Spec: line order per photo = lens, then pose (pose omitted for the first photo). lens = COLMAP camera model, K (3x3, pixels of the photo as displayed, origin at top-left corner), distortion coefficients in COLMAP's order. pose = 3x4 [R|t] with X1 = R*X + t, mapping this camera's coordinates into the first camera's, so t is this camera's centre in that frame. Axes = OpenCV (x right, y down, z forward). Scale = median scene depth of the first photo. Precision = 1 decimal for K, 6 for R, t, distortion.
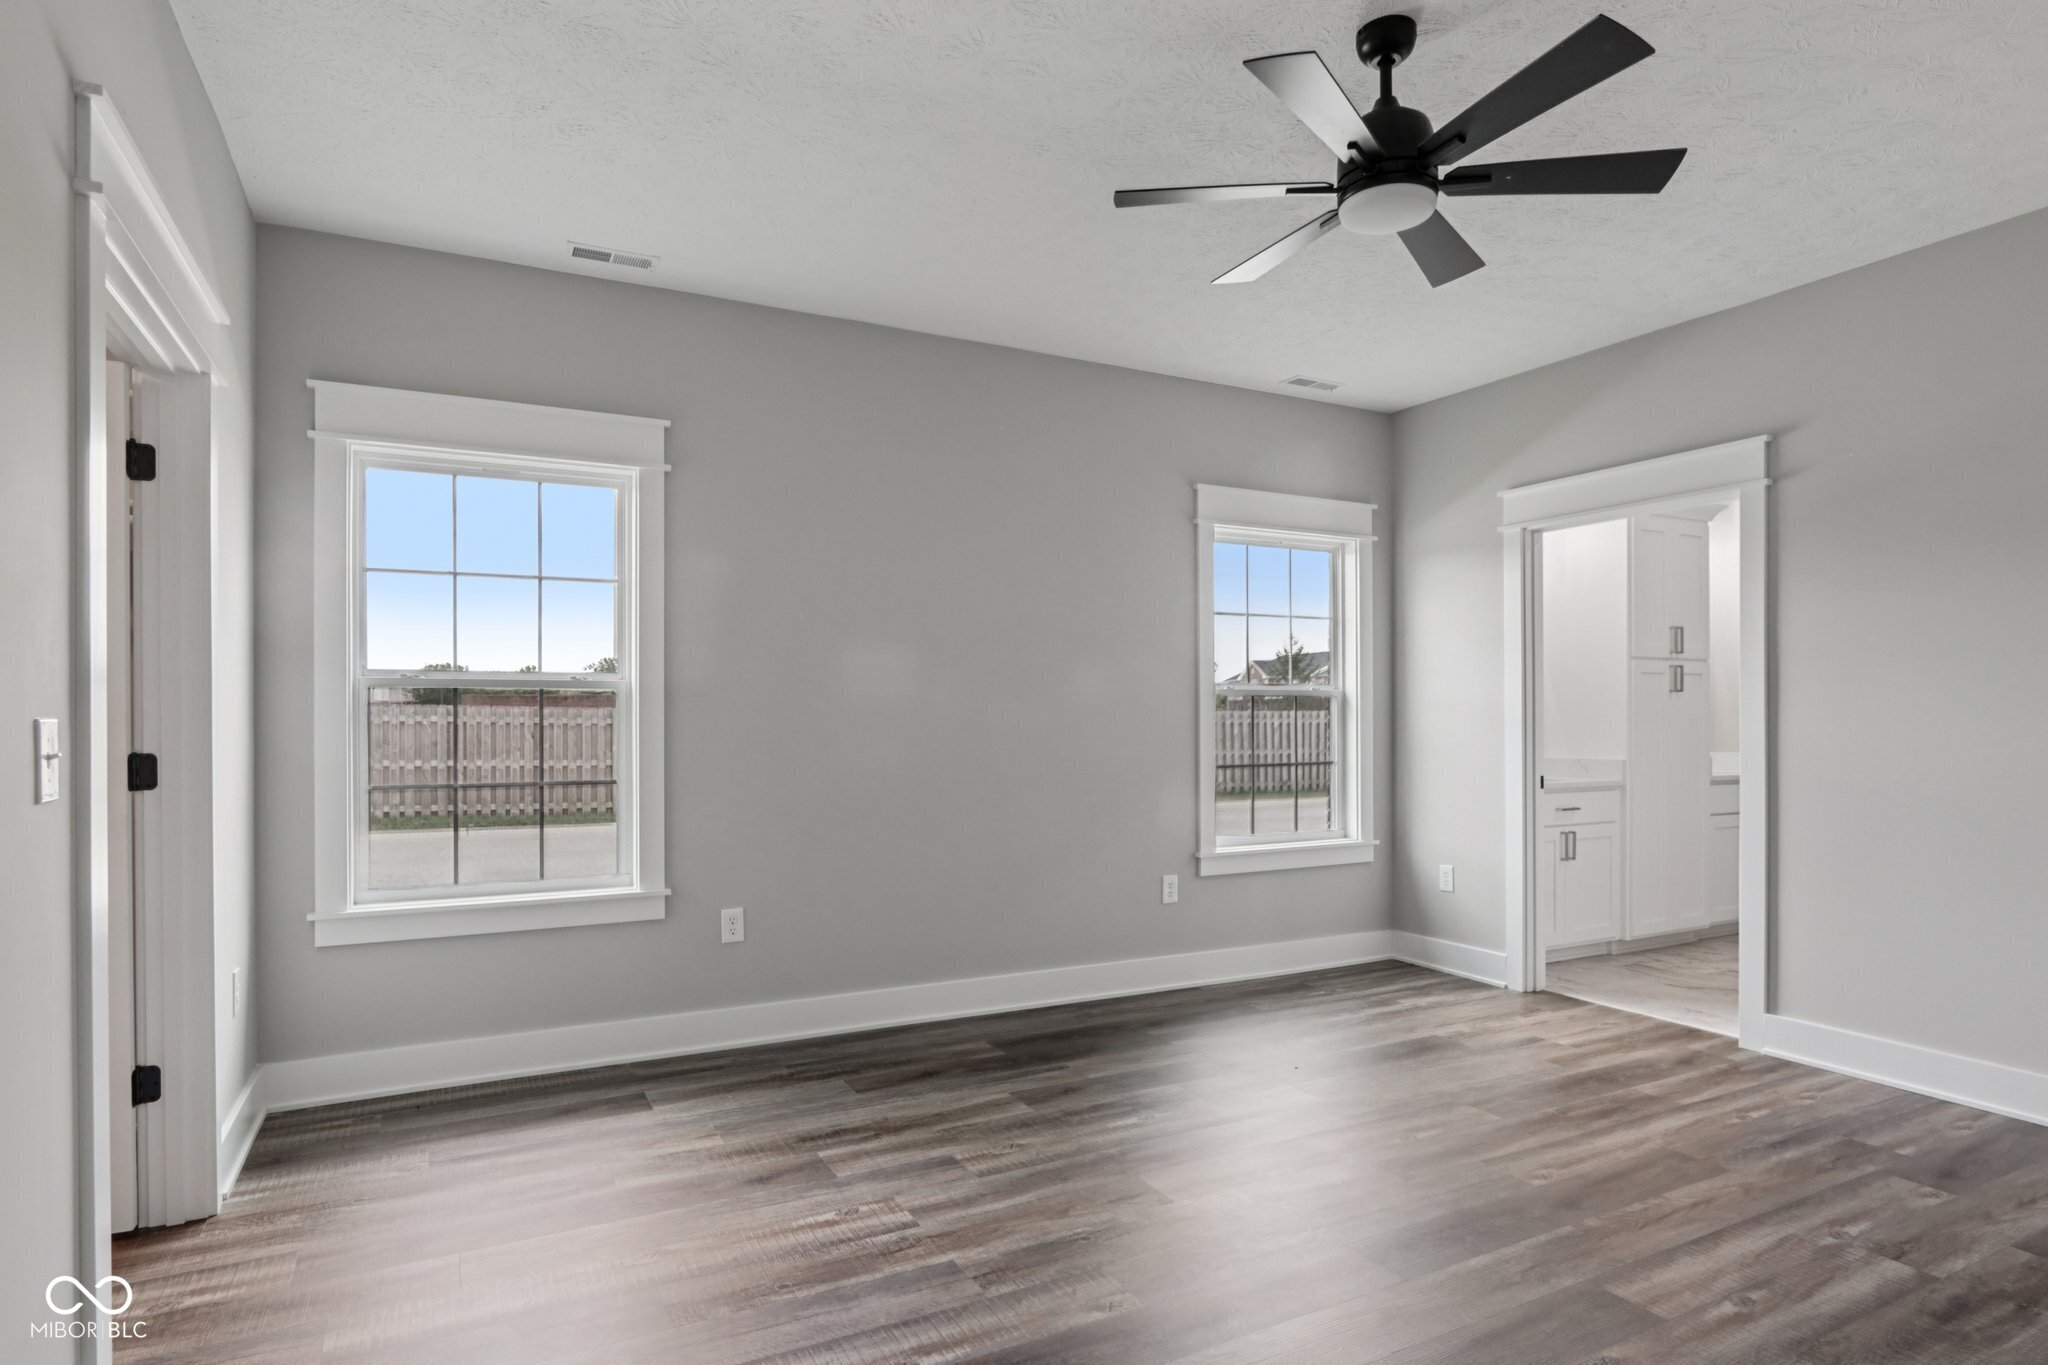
lens RADIAL K [[1099.8, 0, 1030.5], [0, 1099.8, 703.1], [0, 0, 1]] dist [-0.016627, 0.003625]
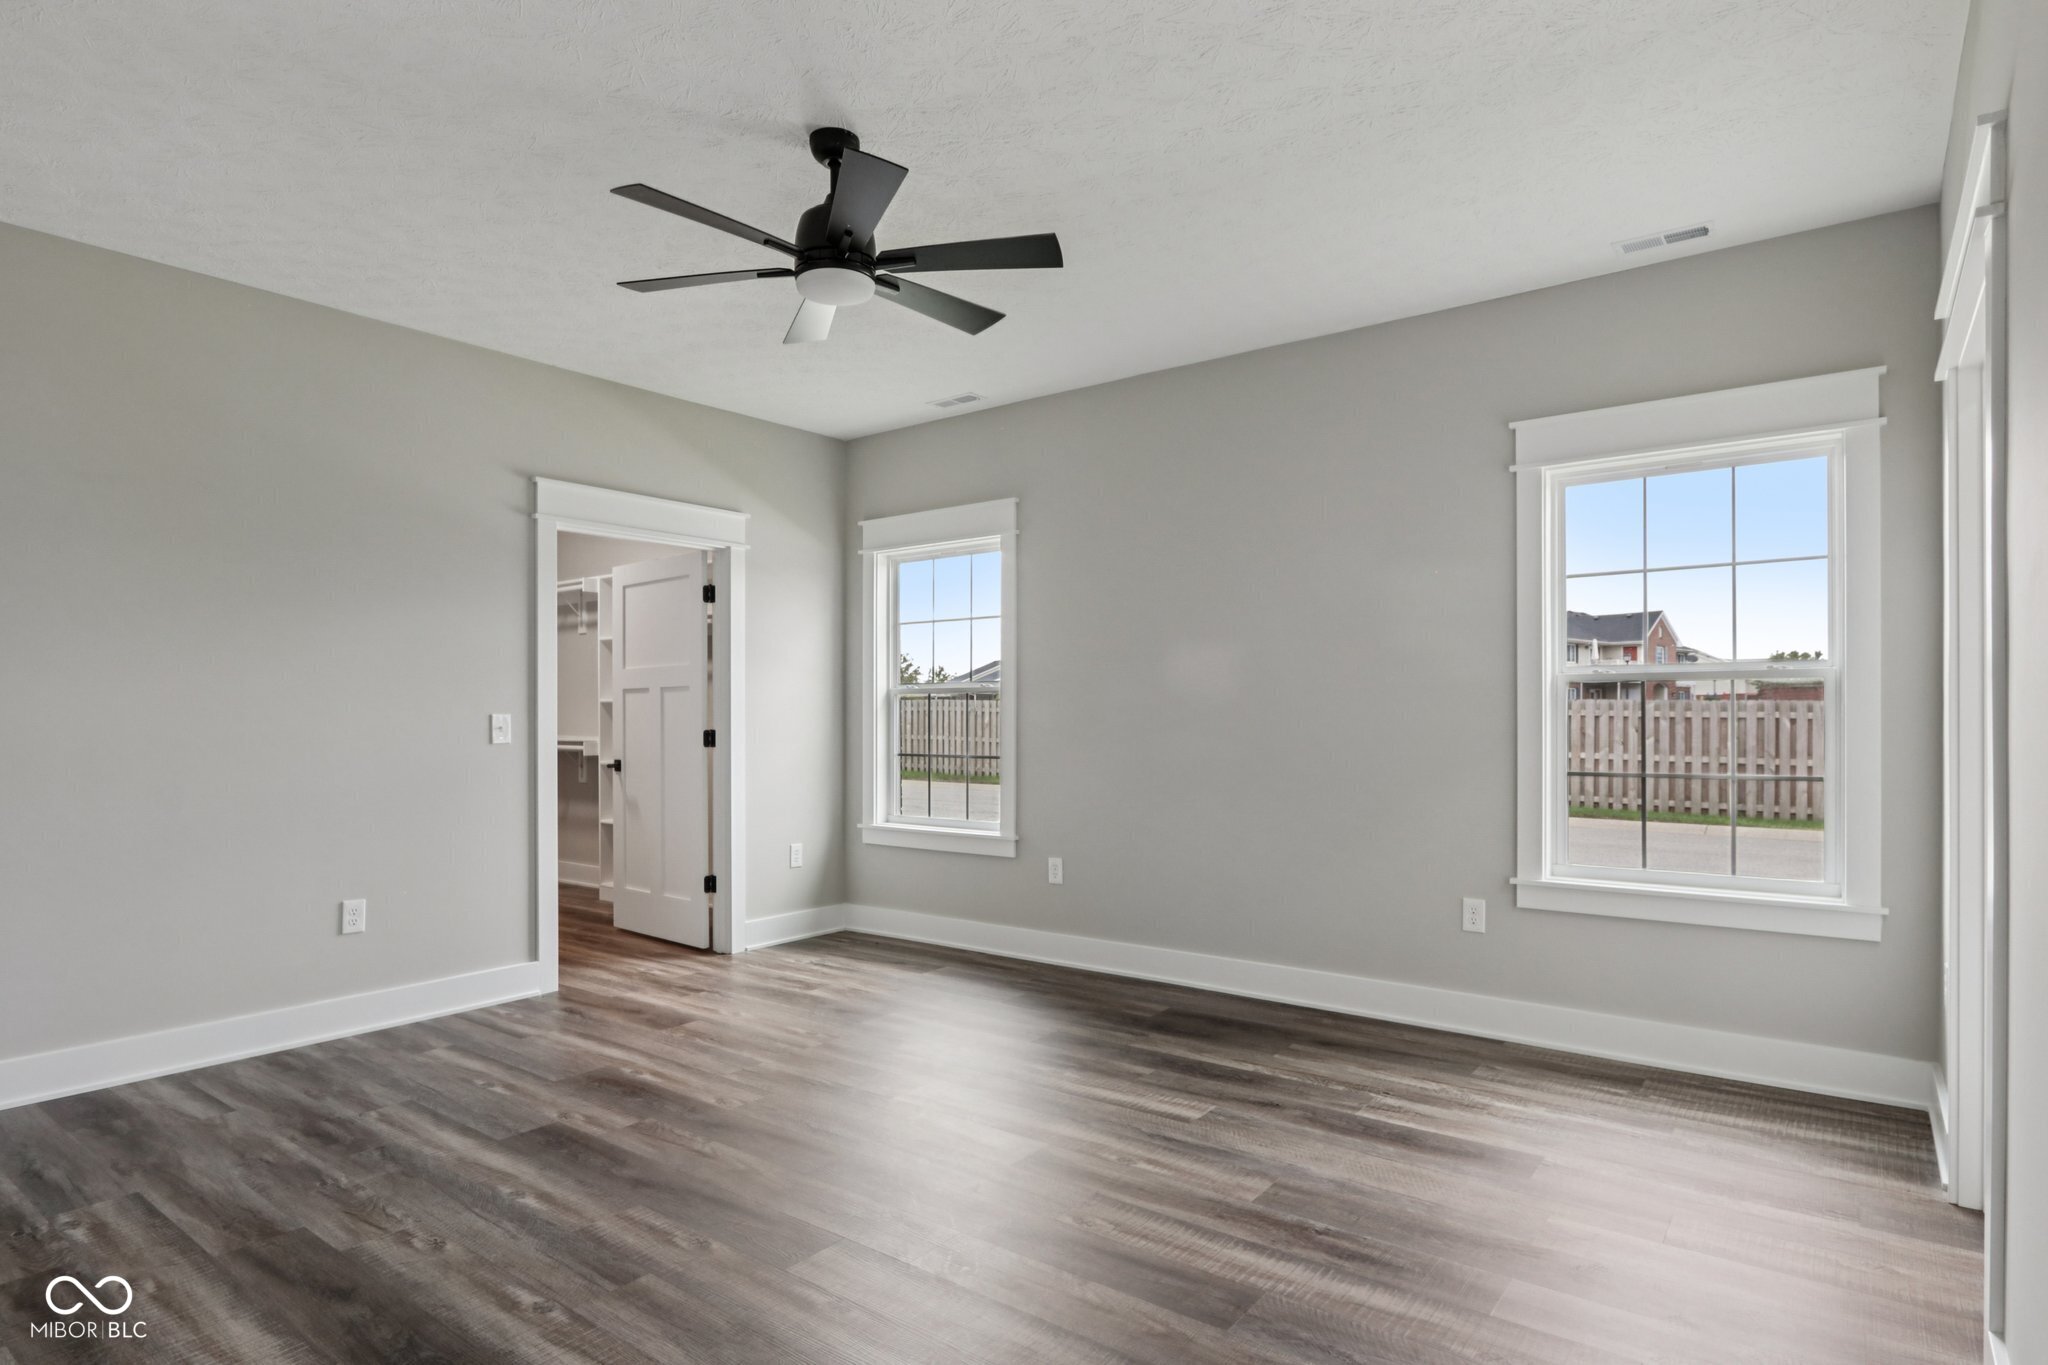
lens RADIAL K [[1099.8, 0, 1030.5], [0, 1099.8, 703.1], [0, 0, 1]] dist [-0.016627, 0.003625]
pose [[0.427001, -0.009588, -0.904200, 0.735577], [0.014898, 0.999883, -0.003567, 0.005053], [0.904128, -0.011948, 0.427094, 0.335493]]
